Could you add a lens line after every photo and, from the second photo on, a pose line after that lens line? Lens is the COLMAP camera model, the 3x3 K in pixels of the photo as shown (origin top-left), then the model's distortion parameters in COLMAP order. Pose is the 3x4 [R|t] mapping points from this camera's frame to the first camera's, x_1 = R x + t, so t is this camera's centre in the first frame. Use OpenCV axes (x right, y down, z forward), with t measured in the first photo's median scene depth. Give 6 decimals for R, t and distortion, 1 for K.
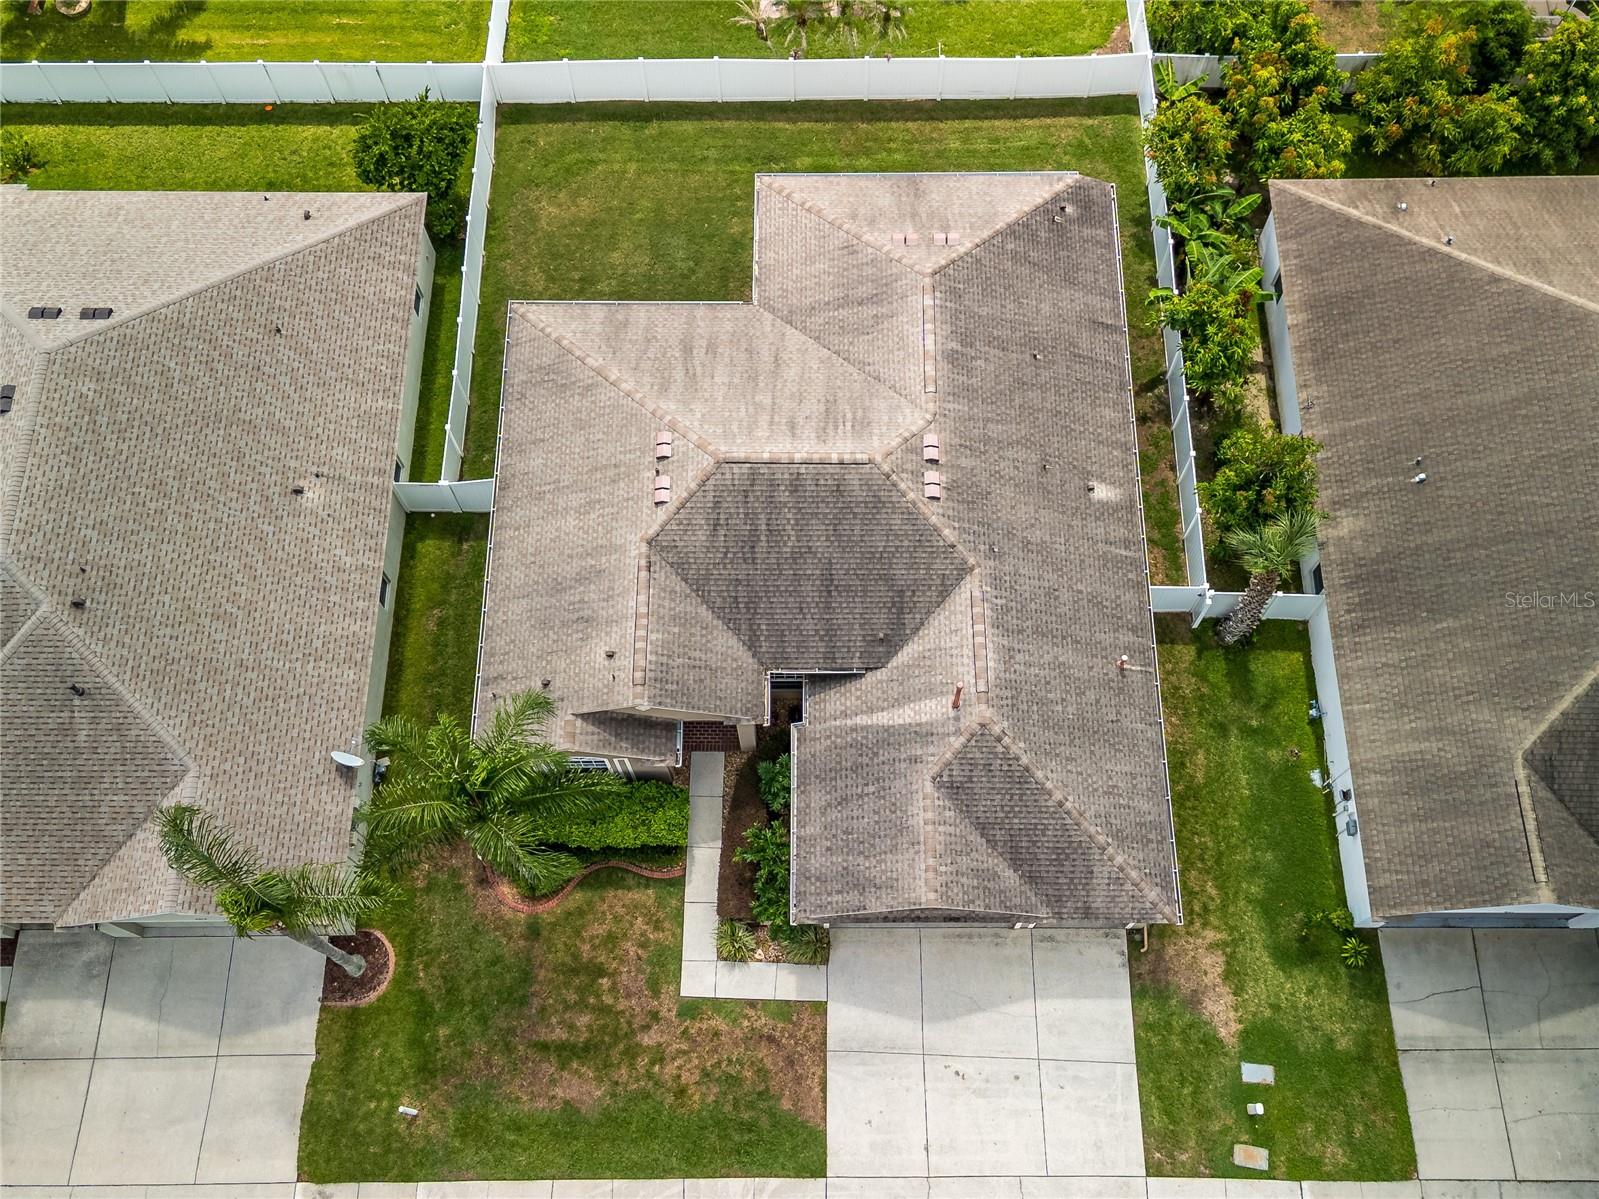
lens RADIAL K [[1476.9, 0, 832.2], [0, 1476.9, 599.4], [0, 0, 1]] dist [0.120057, -0.244184]
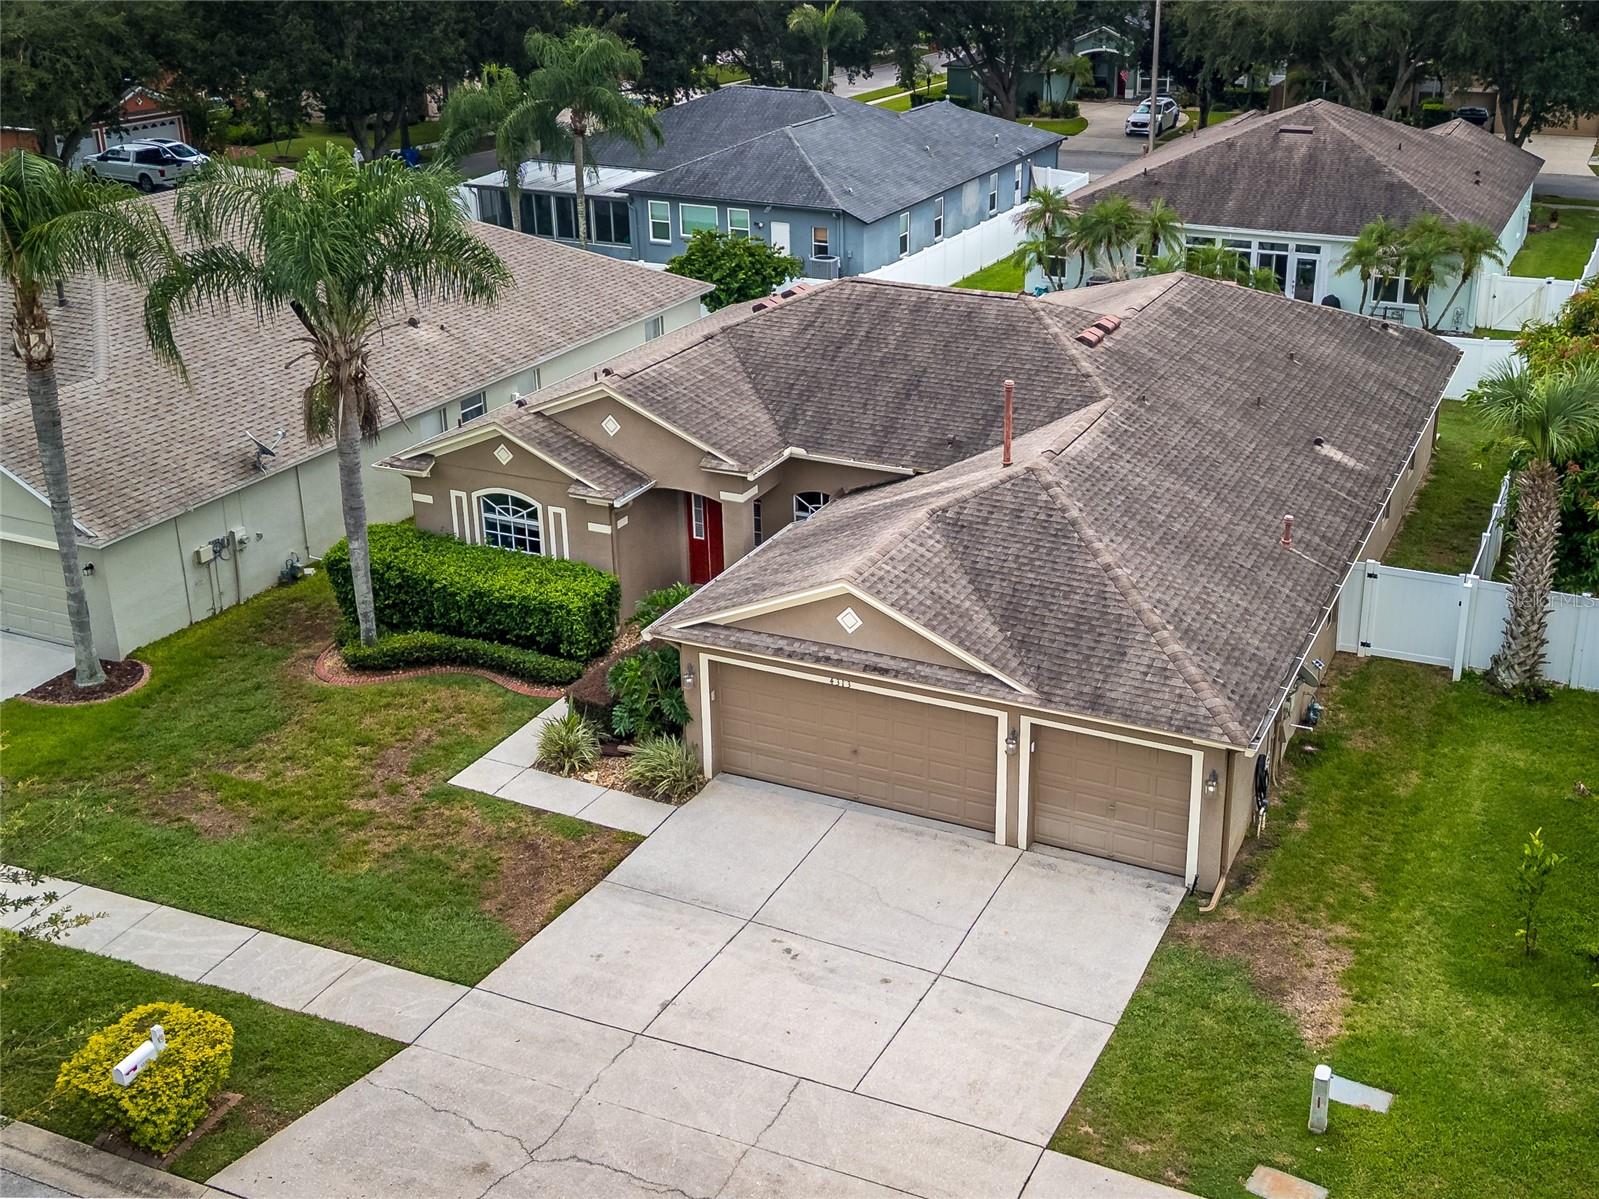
lens RADIAL K [[1731.8, 0, 908.1], [0, 1731.8, 502.3], [0, 0, 1]] dist [0.116897, -0.205723]
pose [[0.915983, 0.143256, -0.374771, 0.330497], [-0.371660, 0.654842, -0.658066, 0.600553], [0.151144, 0.742065, 0.653066, 0.473914]]
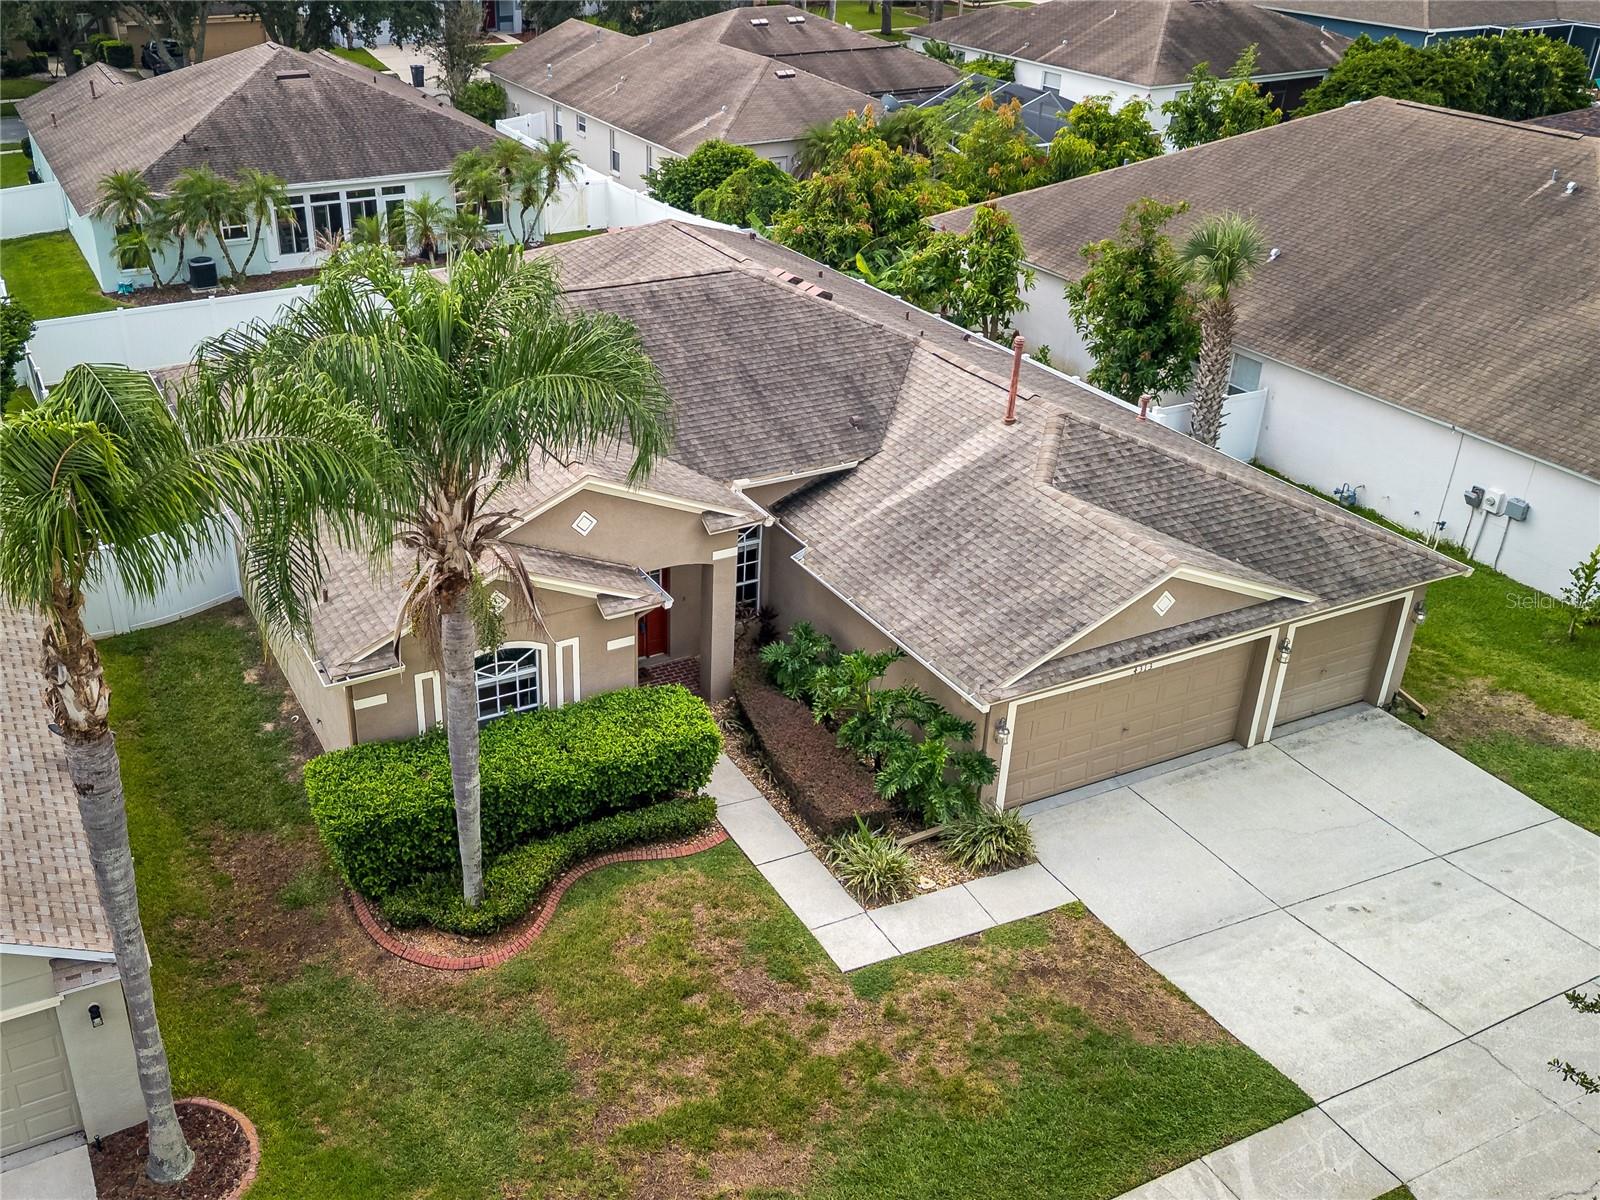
lens RADIAL K [[1496.1, 0, 655.7], [0, 1496.1, 597.5], [0, 0, 1]] dist [0.044683, 0.000233]
pose [[0.902921, -0.197452, 0.381768, -0.334259], [0.394054, 0.734974, -0.551847, 0.434420], [-0.171626, 0.648711, 0.741430, 0.549965]]
